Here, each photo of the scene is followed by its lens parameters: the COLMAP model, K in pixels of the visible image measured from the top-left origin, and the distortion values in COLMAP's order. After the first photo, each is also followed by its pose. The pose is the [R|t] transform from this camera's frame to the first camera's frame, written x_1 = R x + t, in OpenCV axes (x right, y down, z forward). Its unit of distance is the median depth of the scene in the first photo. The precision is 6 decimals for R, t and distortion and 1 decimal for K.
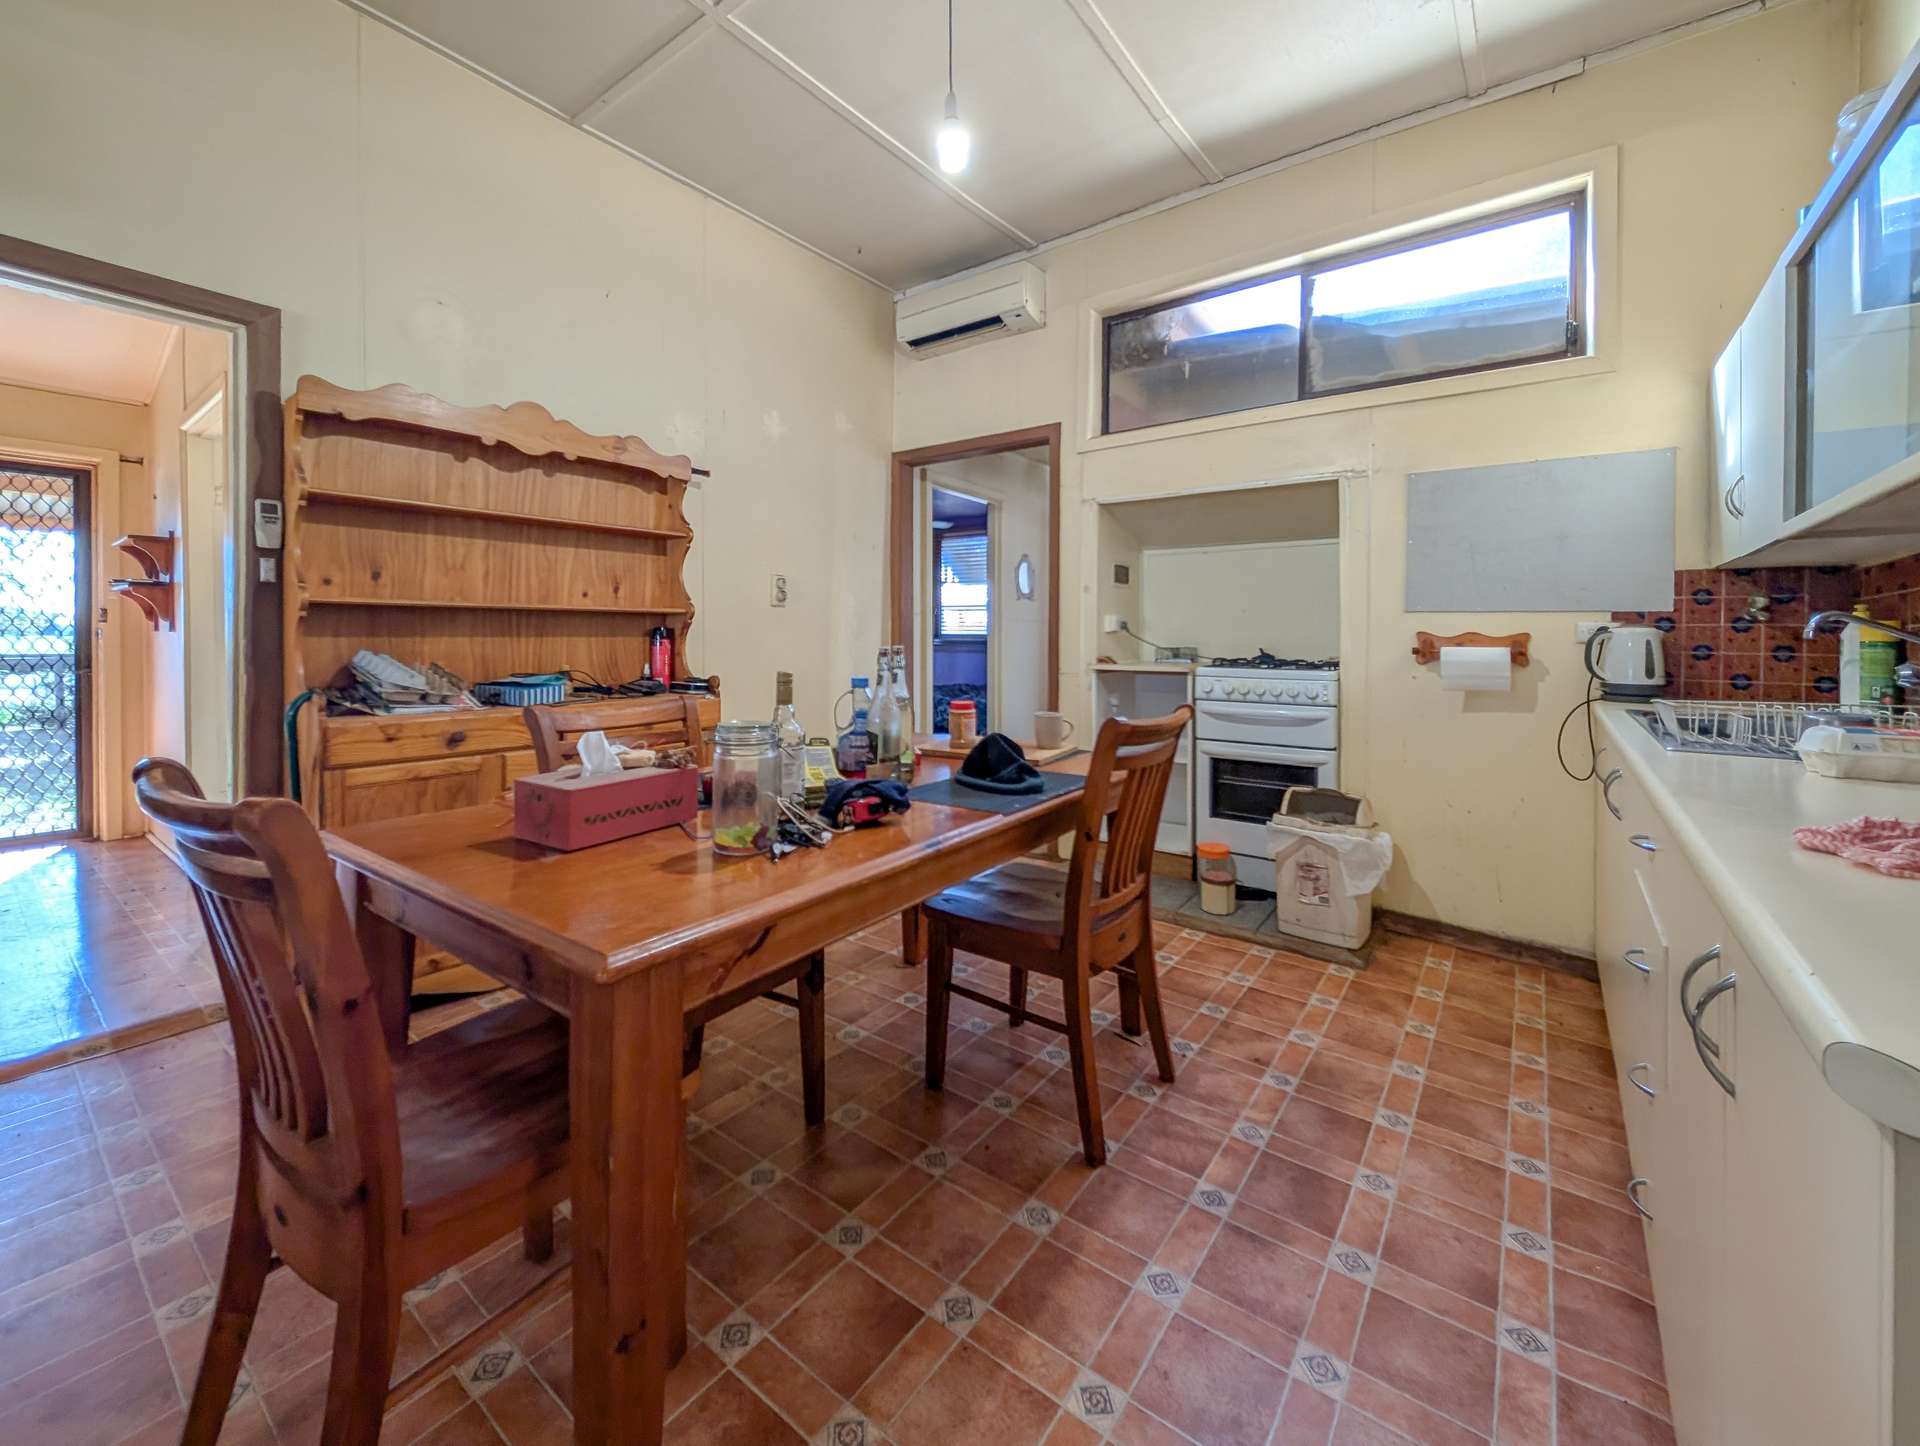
lens RADIAL K [[737.9, 0, 969.0], [0, 737.9, 640.0], [0, 0, 1]] dist [-0.003347, 0.000172]
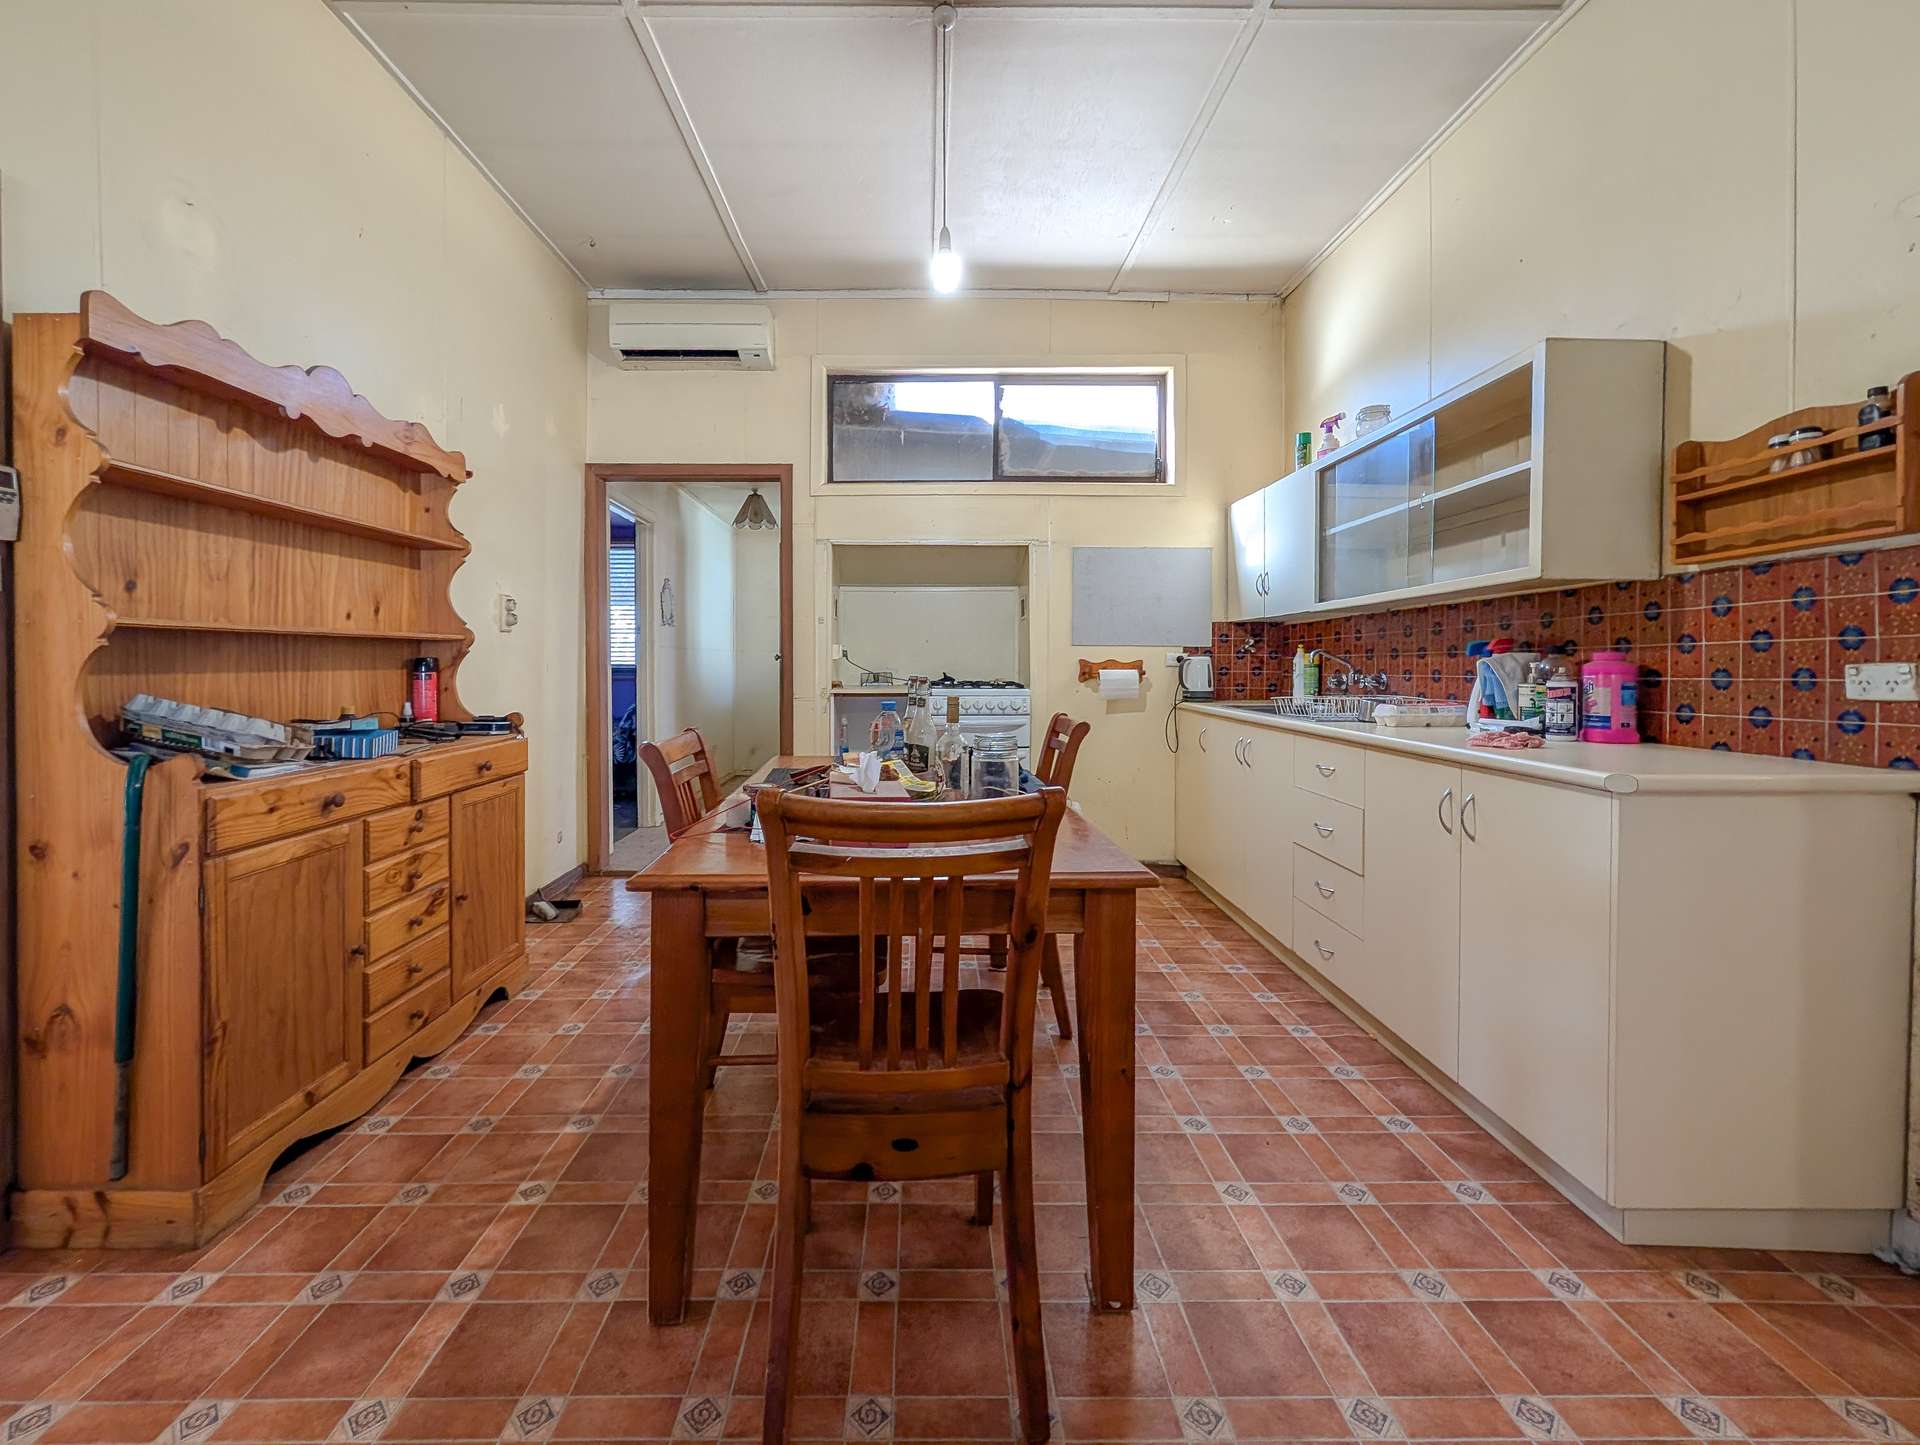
lens RADIAL K [[771.6, 0, 908.9], [0, 771.6, 673.2], [0, 0, 1]] dist [-0.003421, 0.002072]
pose [[0.811821, -0.014310, 0.583732, -0.550561], [0.007243, 0.999870, 0.014437, -0.008658], [-0.583862, -0.007493, 0.811818, -0.014379]]
